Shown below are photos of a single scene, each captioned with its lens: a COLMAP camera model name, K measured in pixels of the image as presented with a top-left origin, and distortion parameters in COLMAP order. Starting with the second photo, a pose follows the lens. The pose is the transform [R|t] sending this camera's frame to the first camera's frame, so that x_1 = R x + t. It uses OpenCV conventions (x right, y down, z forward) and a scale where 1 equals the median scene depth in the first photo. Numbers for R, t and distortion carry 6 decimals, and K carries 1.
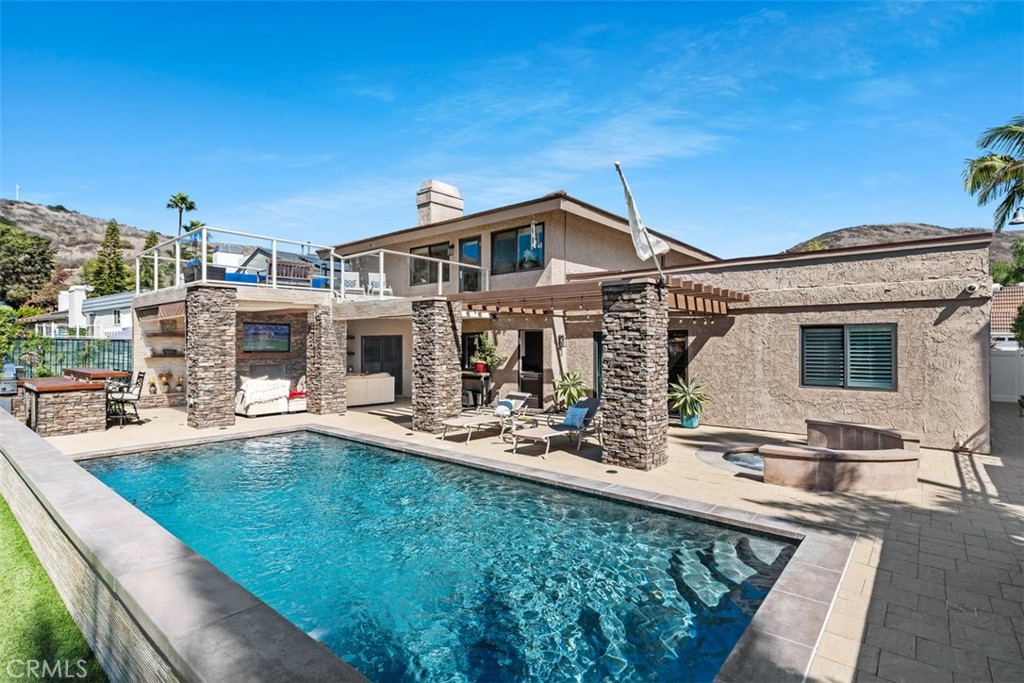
lens RADIAL K [[500.8, 0, 512.0], [0, 500.8, 341.5], [0, 0, 1]] dist [-0.008011, 0.000276]
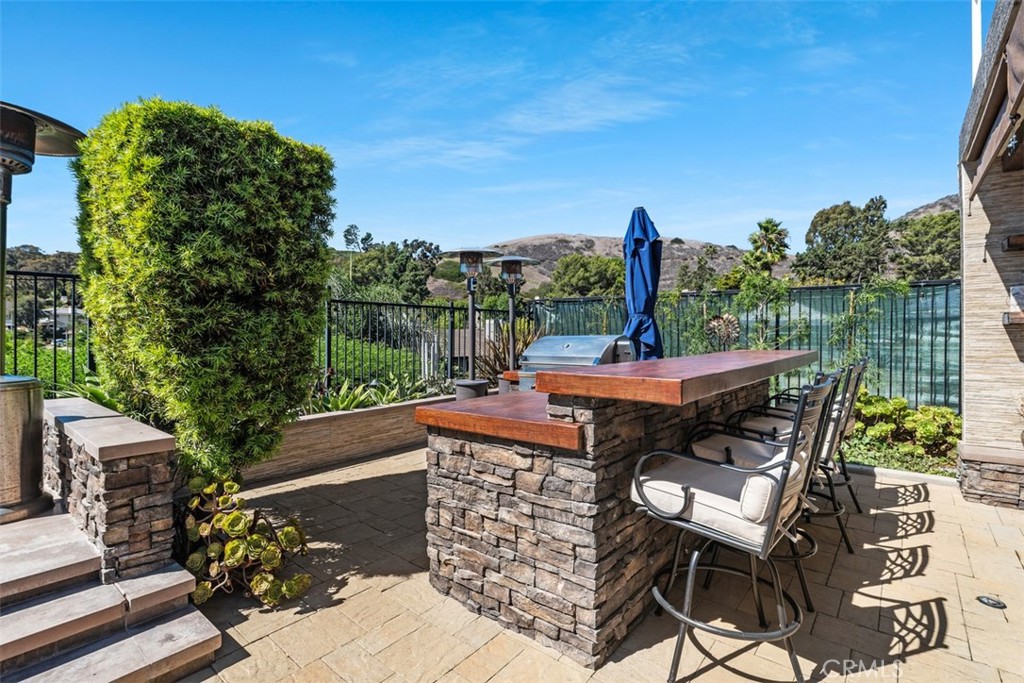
lens RADIAL K [[473.8, 0, 512.0], [0, 473.8, 341.5], [0, 0, 1]] dist [0.002347, 0.000306]
pose [[0.005754, 0.008353, -0.999949, -0.519730], [0.014854, 0.999854, 0.008438, 0.039927], [0.999873, -0.014902, 0.005629, 0.797013]]
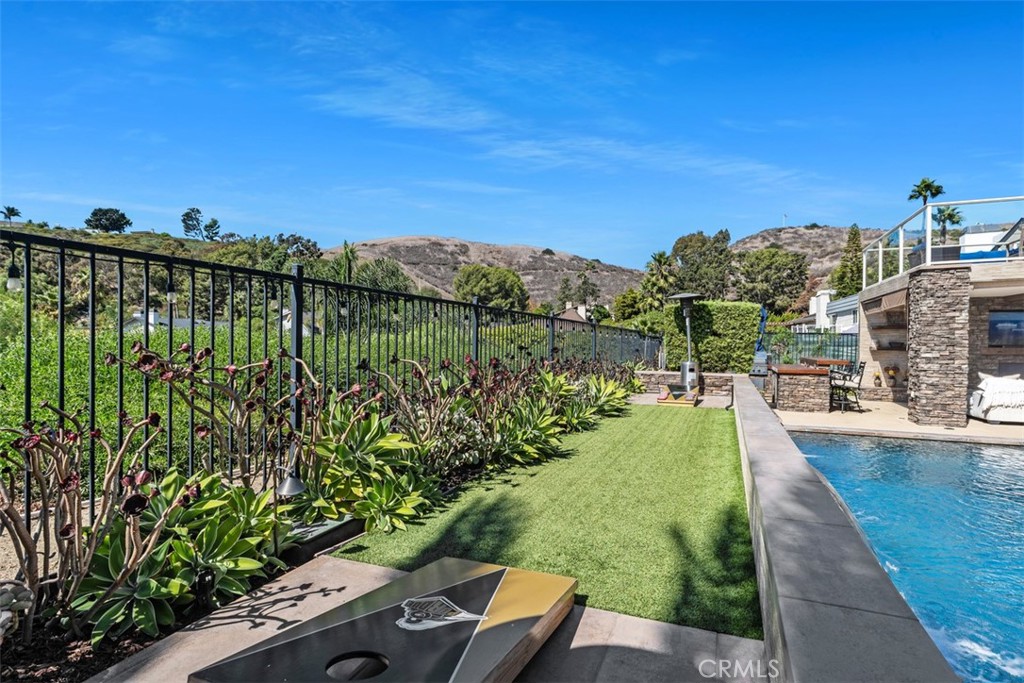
lens RADIAL K [[507.4, 0, 512.5], [0, 507.4, 349.1], [0, 0, 1]] dist [-0.004624, -0.000650]
pose [[0.288984, 0.010447, -0.957277, 0.041682], [-0.001729, 0.999945, 0.010391, 0.022533], [0.957332, -0.001348, 0.288986, 0.006673]]
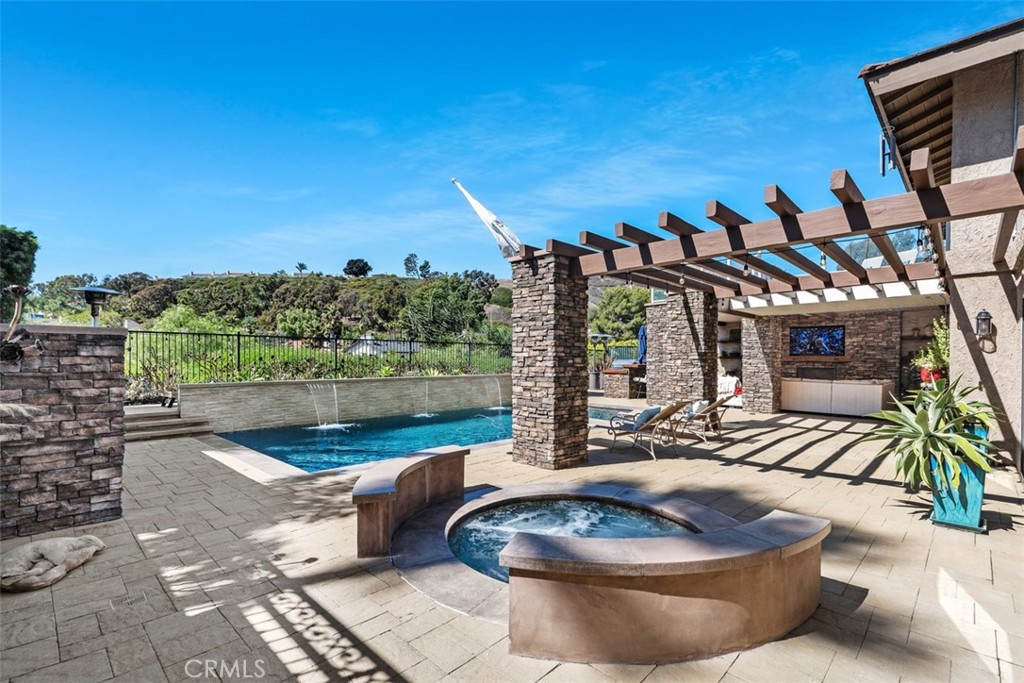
lens RADIAL K [[470.5, 0, 512.5], [0, 470.5, 360.7], [0, 0, 1]] dist [0.002817, 0.000159]
pose [[-0.078226, 0.004456, -0.996926, 0.651097], [-0.000635, 0.999990, 0.004520, 0.036421], [0.996935, 0.000986, -0.078222, 0.604021]]
